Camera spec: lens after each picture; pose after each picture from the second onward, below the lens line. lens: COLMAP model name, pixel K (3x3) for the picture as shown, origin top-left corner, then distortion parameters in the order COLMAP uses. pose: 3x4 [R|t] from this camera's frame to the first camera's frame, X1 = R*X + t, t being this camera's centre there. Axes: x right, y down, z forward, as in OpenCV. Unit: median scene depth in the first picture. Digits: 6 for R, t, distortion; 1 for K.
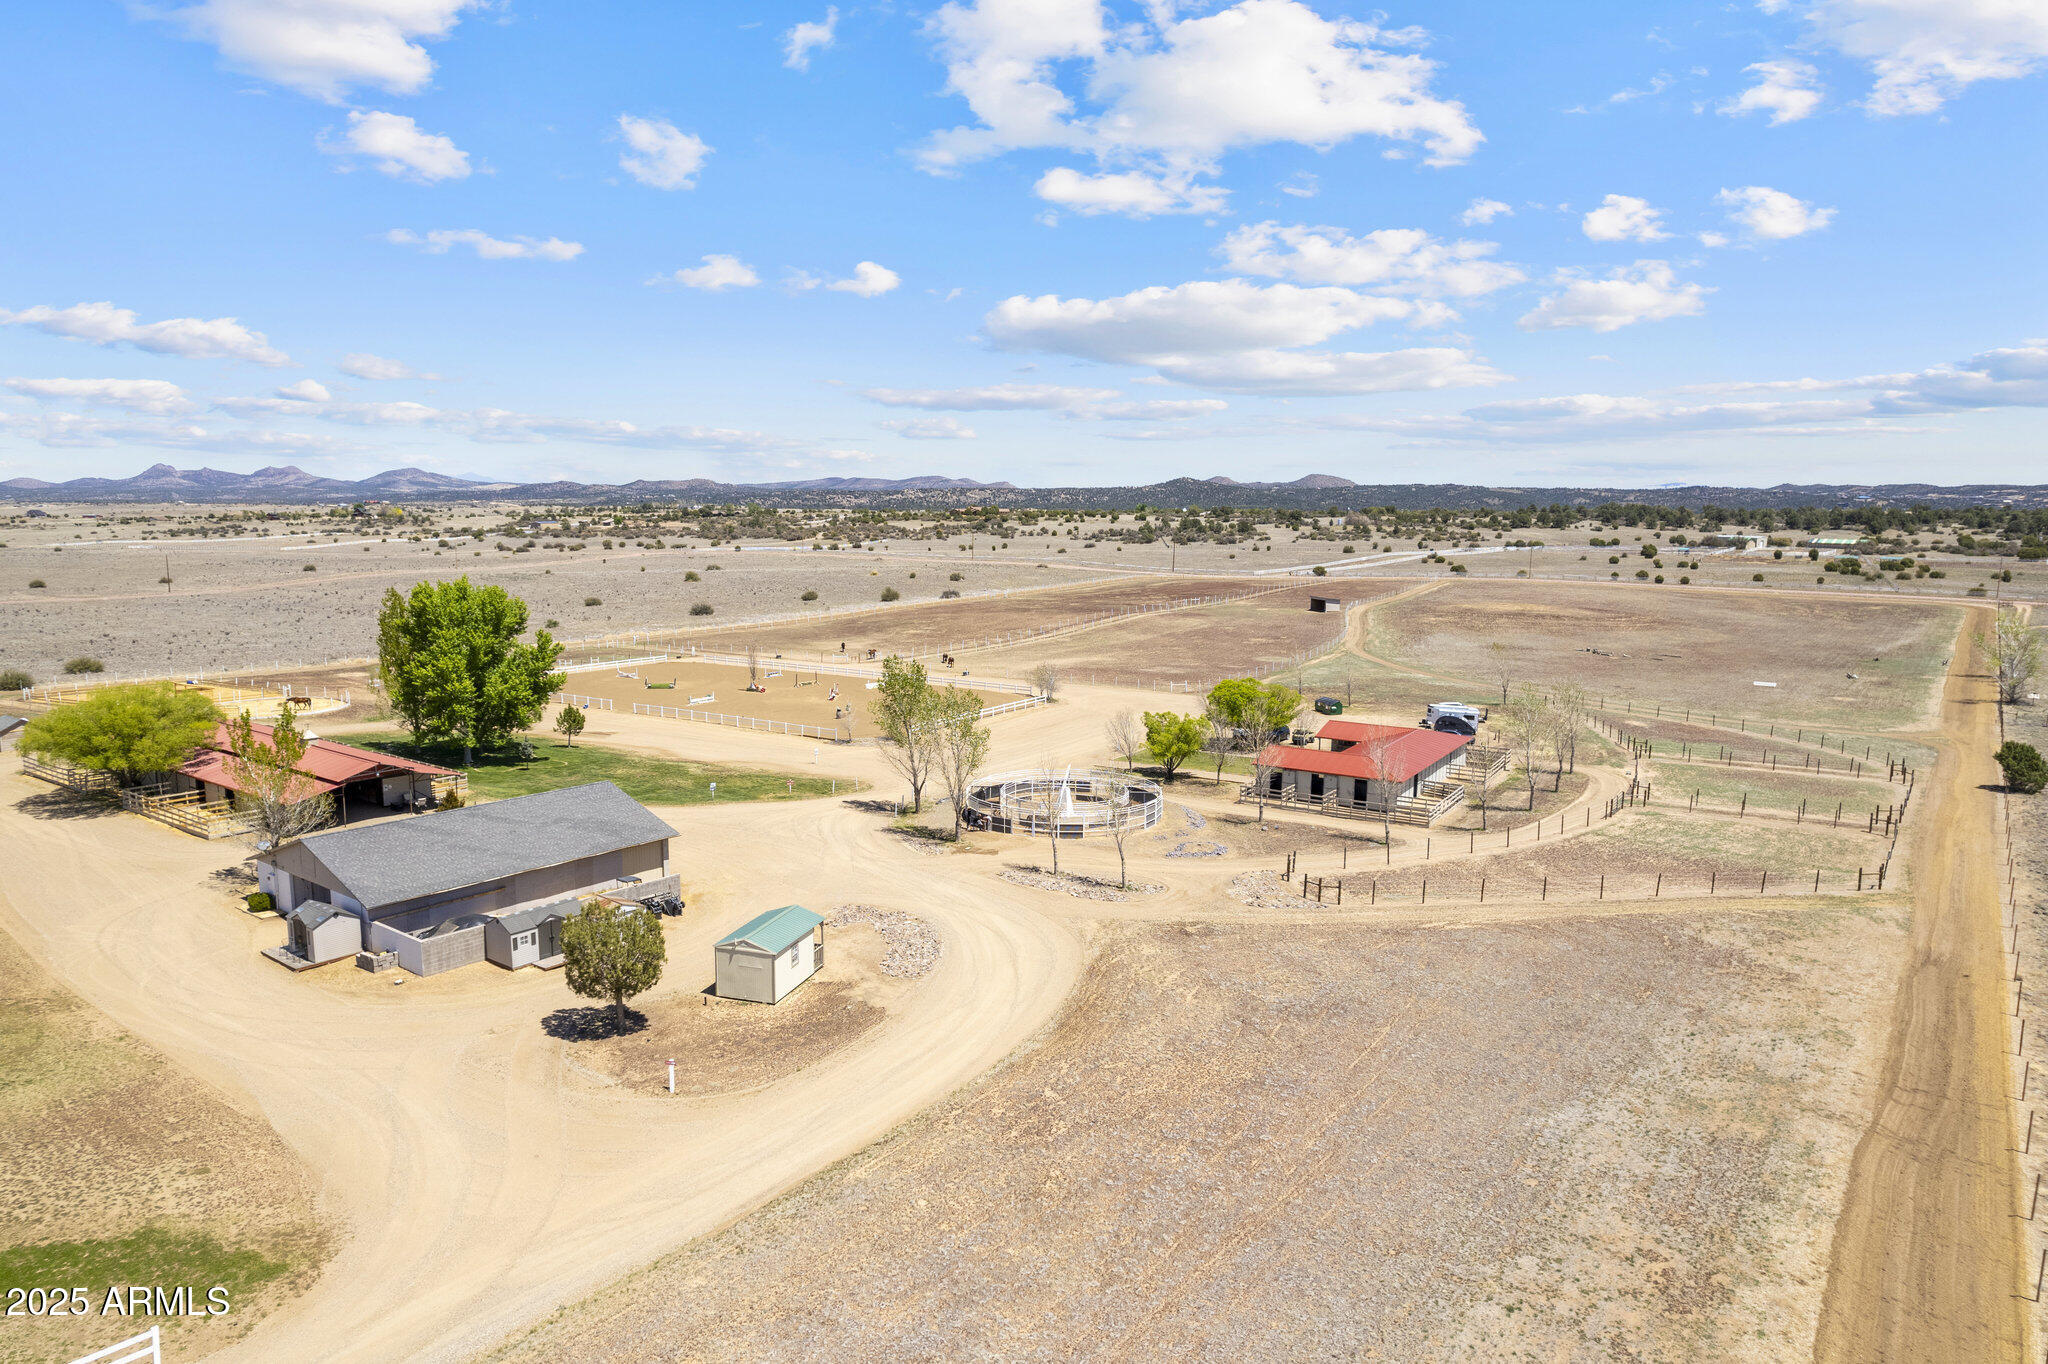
lens RADIAL K [[1311.3, 0, 1037.5], [0, 1311.3, 683.7], [0, 0, 1]] dist [-0.087715, 0.087889]
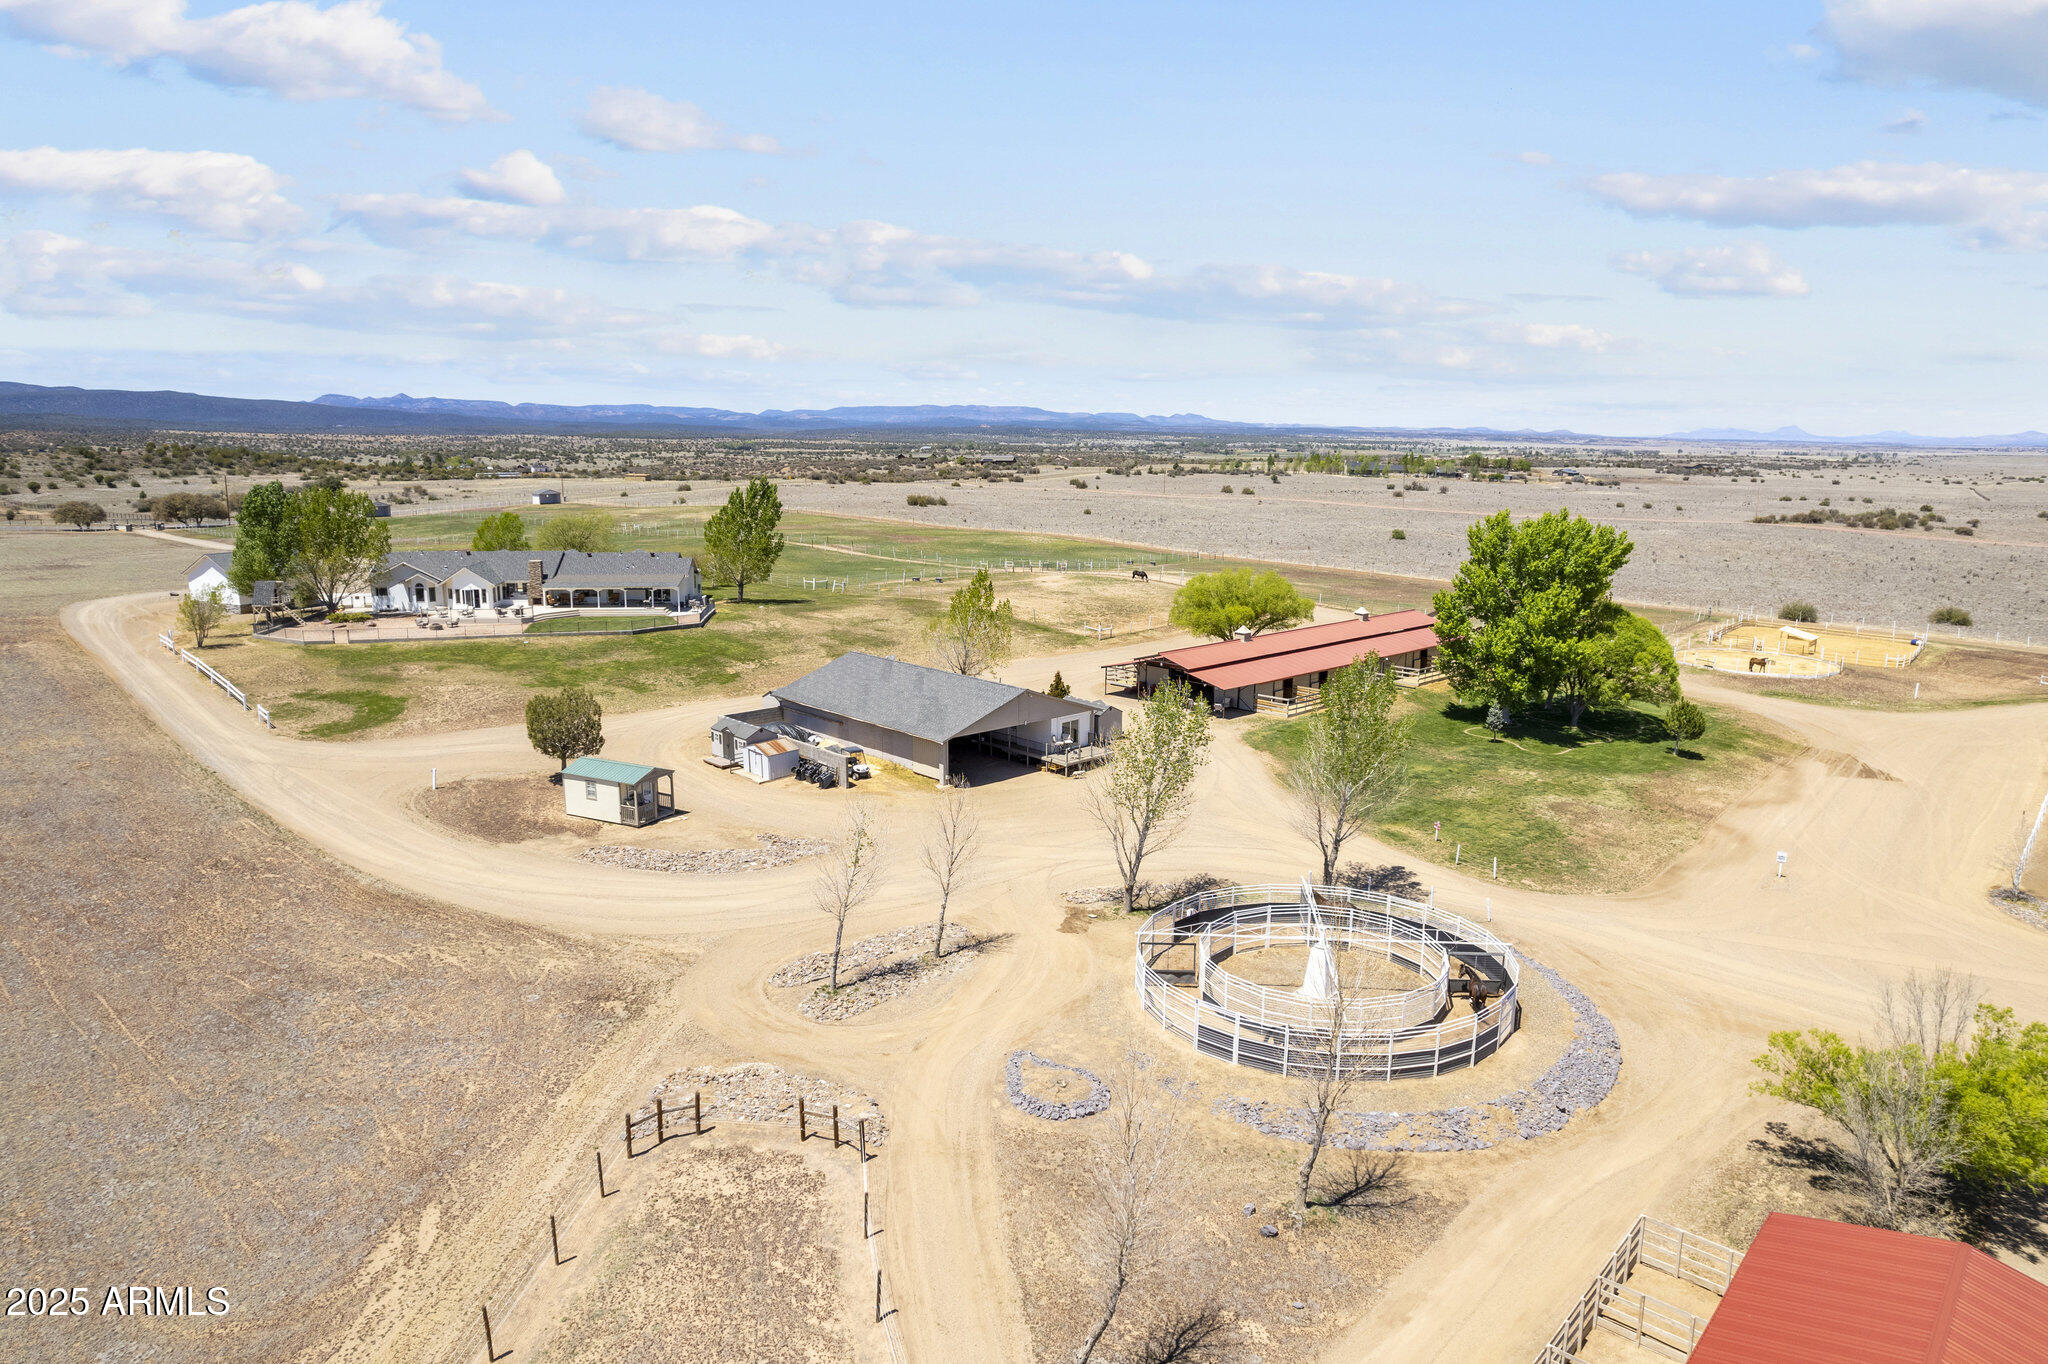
lens RADIAL K [[1311.3, 0, 1037.5], [0, 1311.3, 683.7], [0, 0, 1]] dist [-0.087715, 0.087889]
pose [[-0.176309, 0.176501, -0.968381, 0.722597], [-0.146513, 0.968128, 0.203130, -0.153016], [0.973370, 0.177694, -0.144830, 1.298463]]
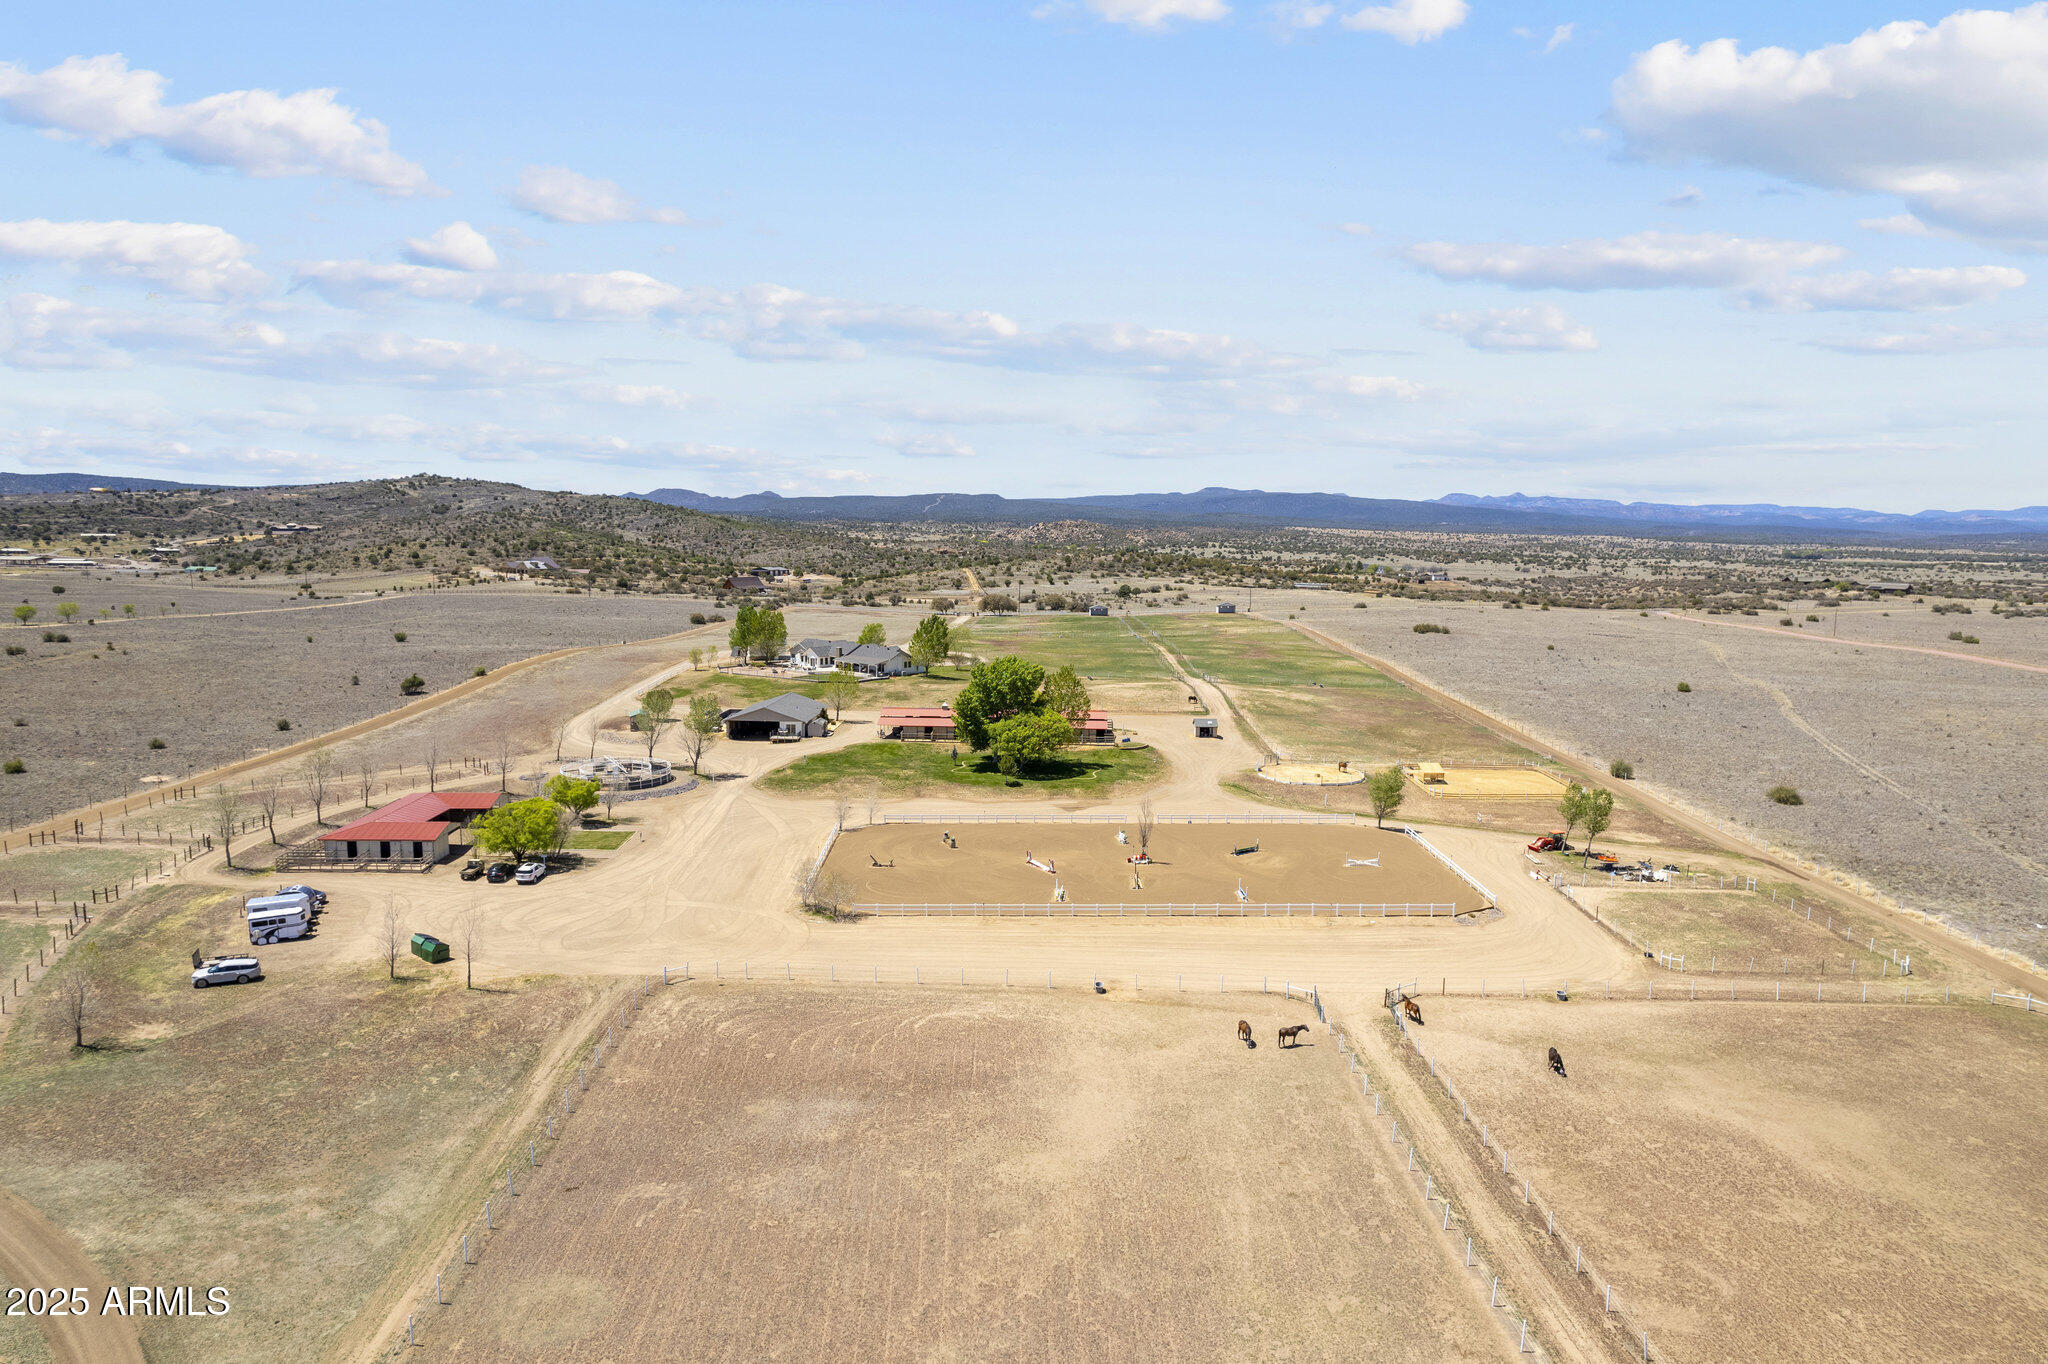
lens RADIAL K [[1311.3, 0, 1037.5], [0, 1311.3, 683.7], [0, 0, 1]] dist [-0.087715, 0.087889]
pose [[-0.832549, 0.050641, -0.551632, 0.735825], [-0.096173, 0.967477, 0.233965, -0.715114], [0.545539, 0.247840, -0.800602, 3.796551]]
